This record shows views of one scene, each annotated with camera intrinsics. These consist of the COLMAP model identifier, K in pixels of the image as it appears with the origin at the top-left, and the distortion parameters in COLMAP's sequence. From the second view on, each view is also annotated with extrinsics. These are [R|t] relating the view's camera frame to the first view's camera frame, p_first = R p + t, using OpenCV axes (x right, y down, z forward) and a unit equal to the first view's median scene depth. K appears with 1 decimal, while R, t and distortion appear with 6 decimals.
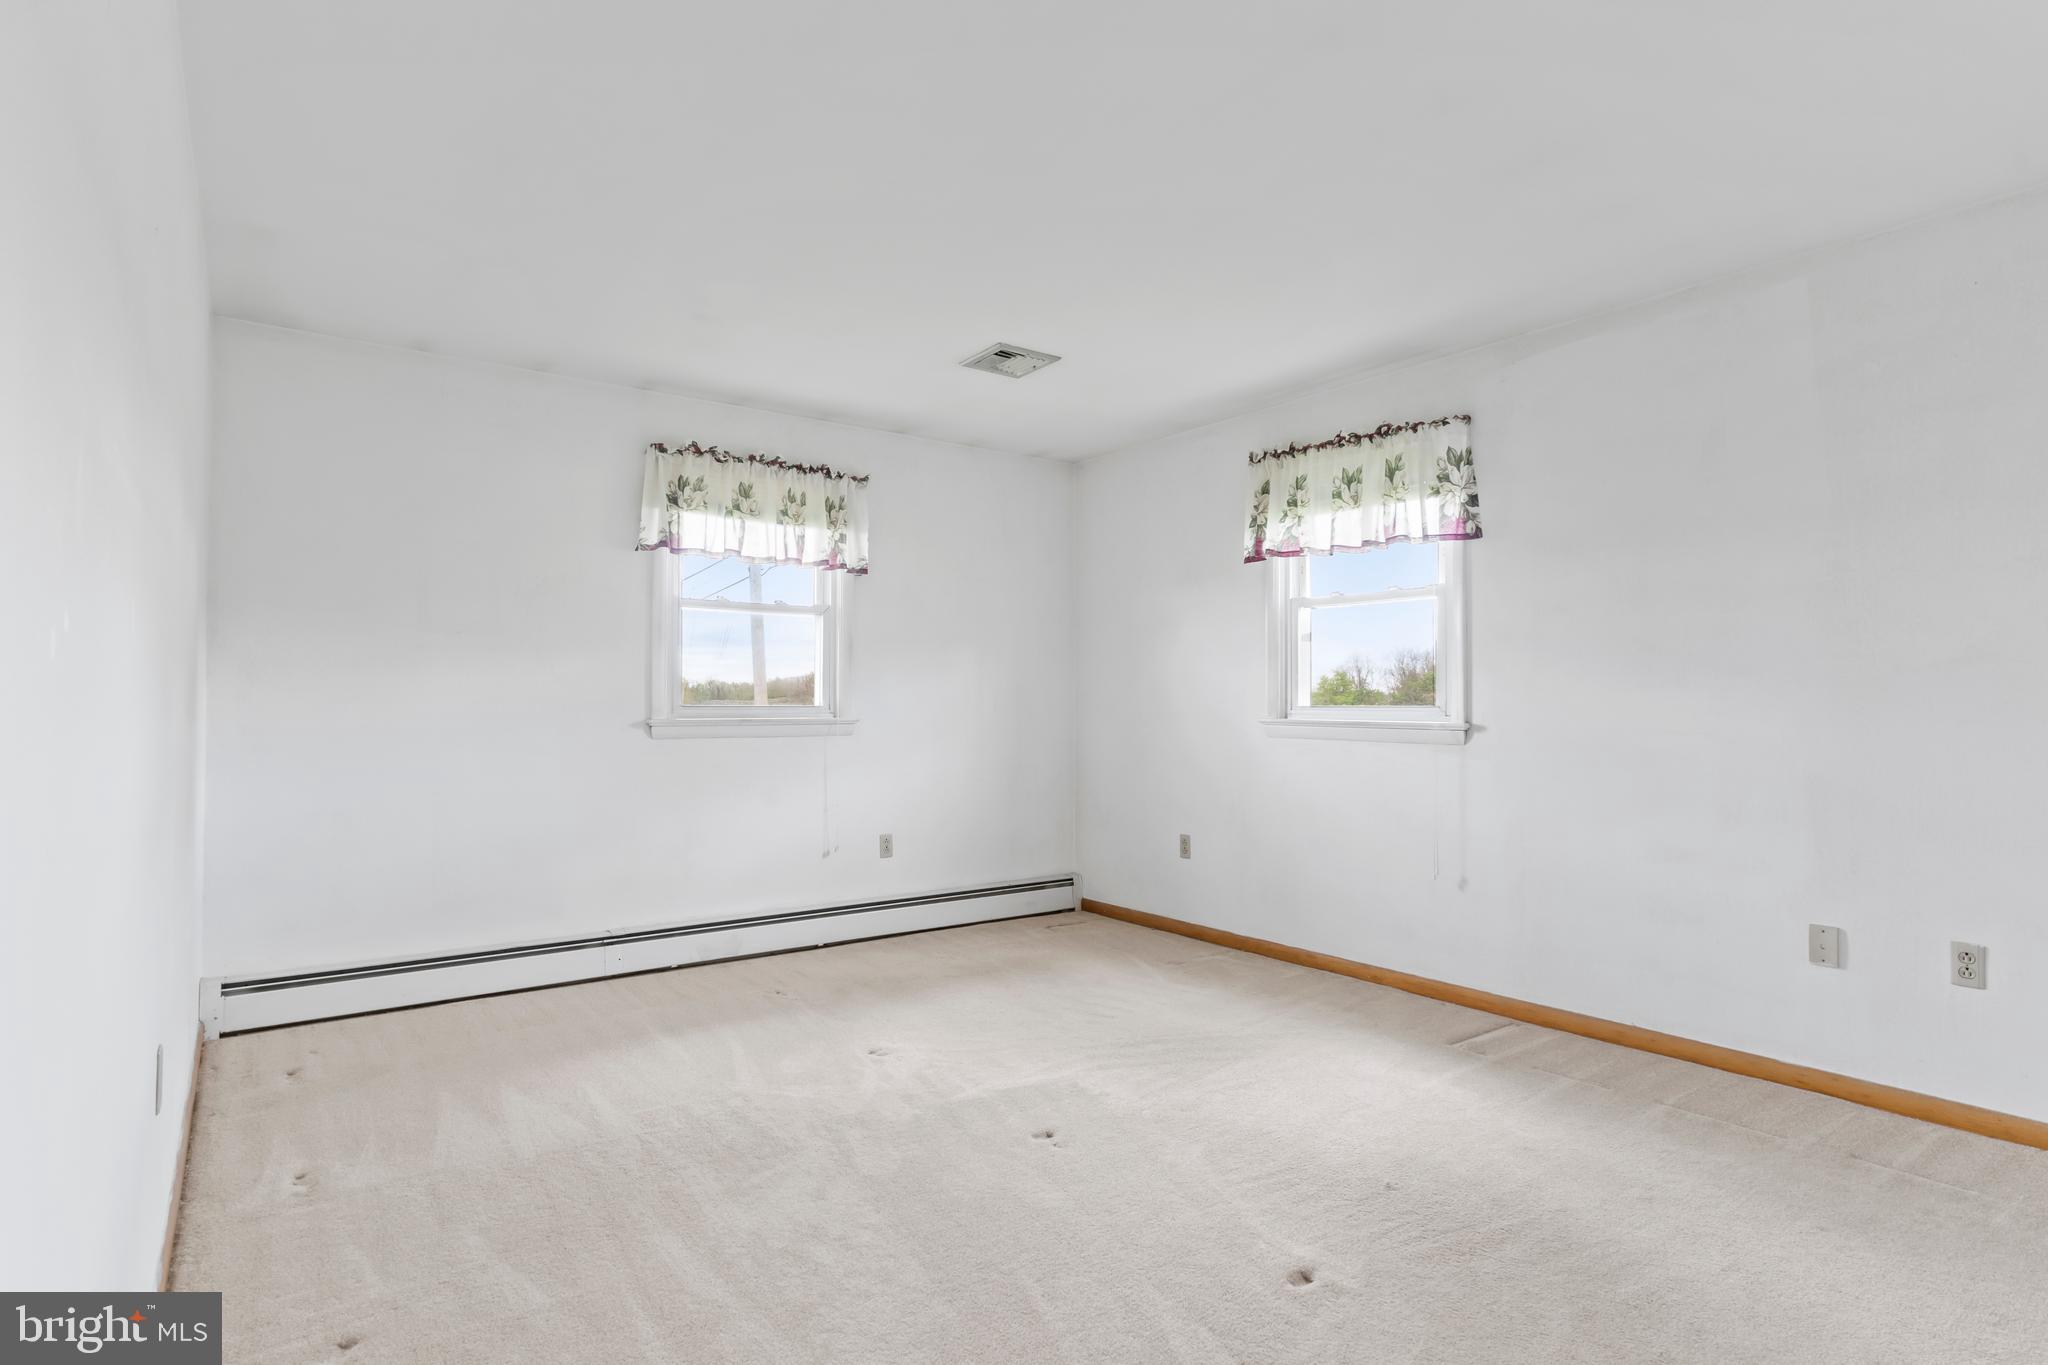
lens RADIAL K [[1051.3, 0, 1030.4], [0, 1051.3, 701.1], [0, 0, 1]] dist [-0.009027, 0.005712]
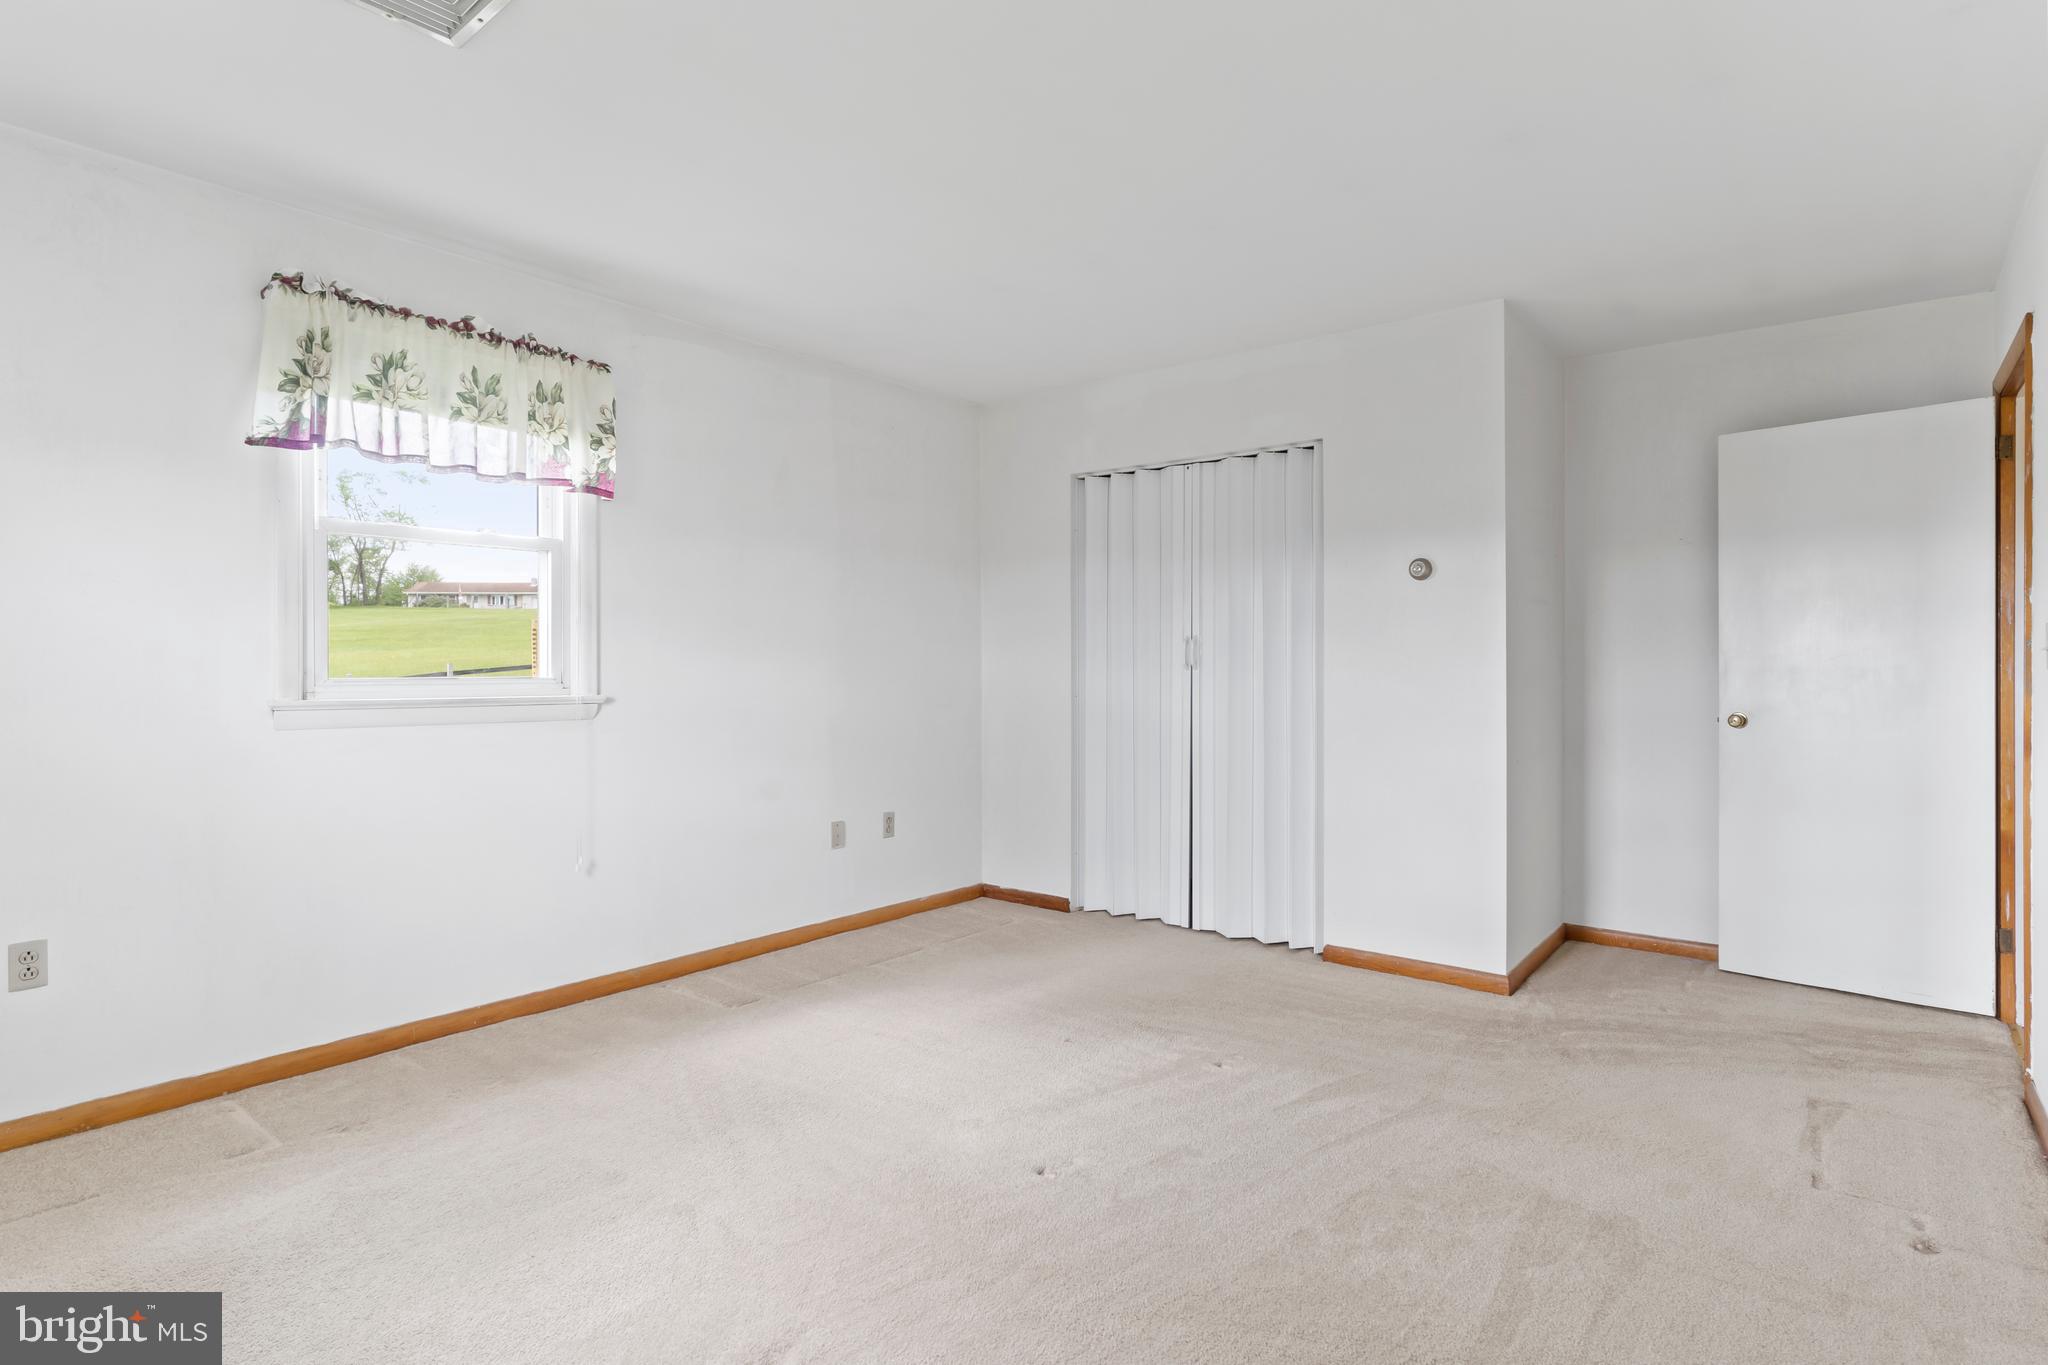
lens RADIAL K [[1051.3, 0, 1038.4], [0, 1051.3, 672.6], [0, 0, 1]] dist [-0.009027, 0.005712]
pose [[-0.248210, 0.005244, 0.968692, -0.563851], [0.014286, 0.999896, -0.001753, 0.008653], [-0.968601, 0.013404, -0.248259, 0.818890]]
